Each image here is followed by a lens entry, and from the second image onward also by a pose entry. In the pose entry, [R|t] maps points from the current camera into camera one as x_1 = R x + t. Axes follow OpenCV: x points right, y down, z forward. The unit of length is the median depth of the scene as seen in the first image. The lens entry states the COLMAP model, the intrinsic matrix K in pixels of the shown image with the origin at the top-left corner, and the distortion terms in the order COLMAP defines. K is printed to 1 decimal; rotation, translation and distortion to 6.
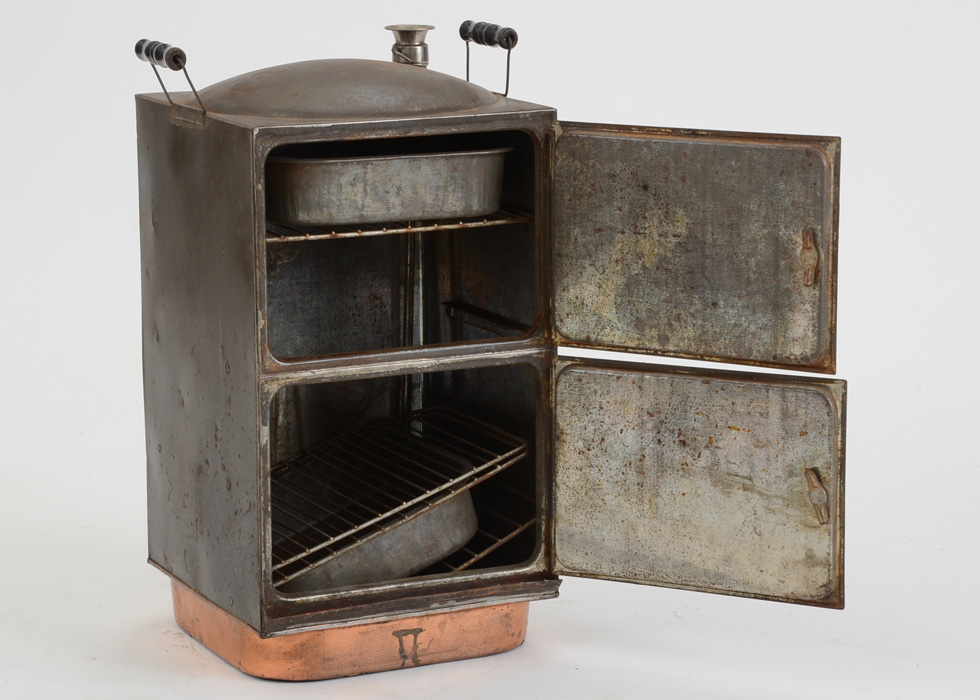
lens RADIAL K [[3142.8, 0, 462.2], [0, 3142.8, 346.4], [0, 0, 1]] dist [0.850125, 0.000000]
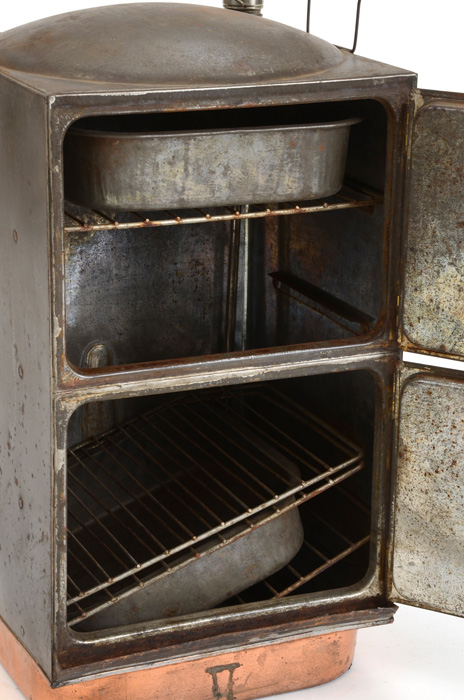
lens RADIAL K [[1913.6, 0, 235.3], [0, 1913.6, 354.6], [0, 0, 1]] dist [0.694708, 0.000000]
pose [[0.999536, 0.028912, -0.009572, -0.011108], [-0.027656, 0.993291, 0.112290, -0.057501], [0.012754, -0.111973, 0.993629, 0.473642]]
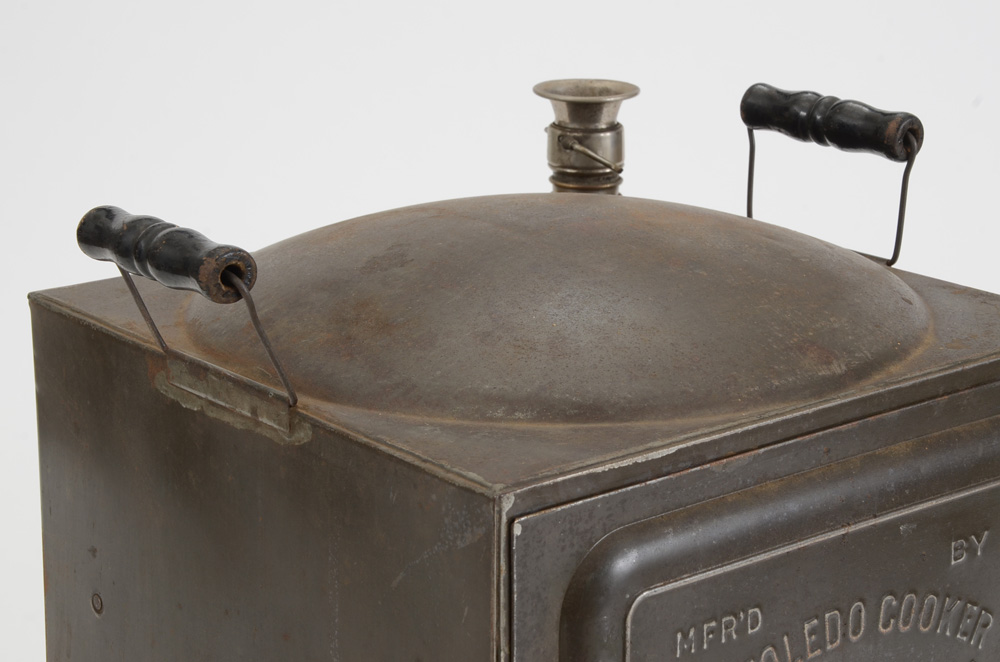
lens RADIAL K [[2335.3, 0, 499.6], [0, 2335.3, 336.8], [0, 0, 1]] dist [0.504450, 0.000000]
pose [[0.971510, -0.059584, 0.229387, -0.119531], [0.035976, 0.993741, 0.105761, -0.108950], [-0.234253, -0.094496, 0.967572, 0.708711]]
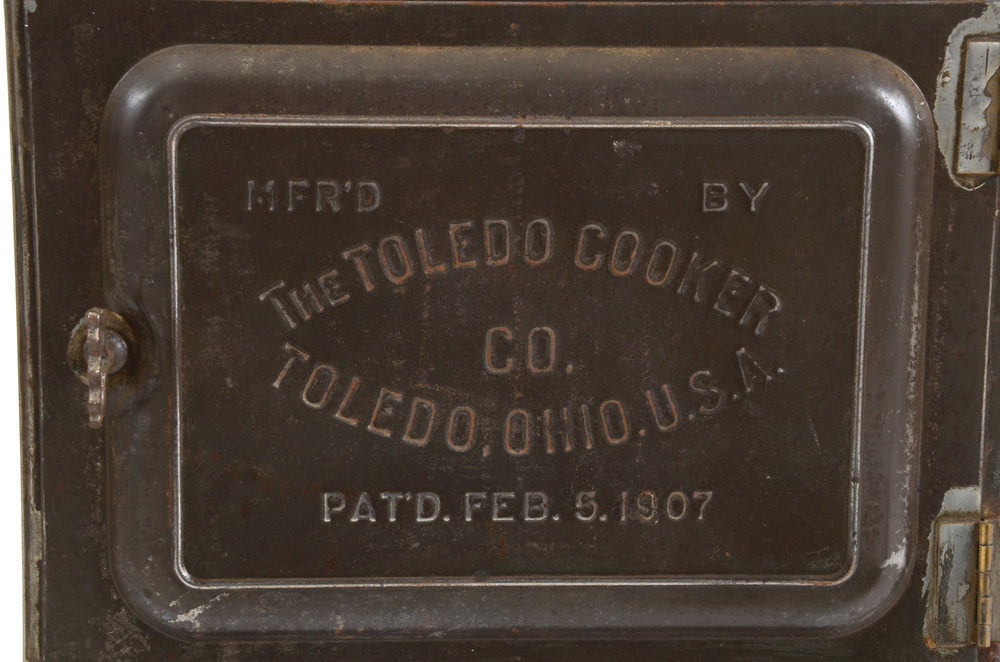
lens RADIAL K [[2656.4, 0, 499.0], [0, 2656.4, 333.8], [0, 0, 1]] dist [0.483899, 0.000000]
pose [[0.927588, 0.095582, -0.361170, 0.081195], [-0.088509, 0.995420, 0.036117, -0.043051], [0.362968, -0.001535, 0.931800, 0.719080]]
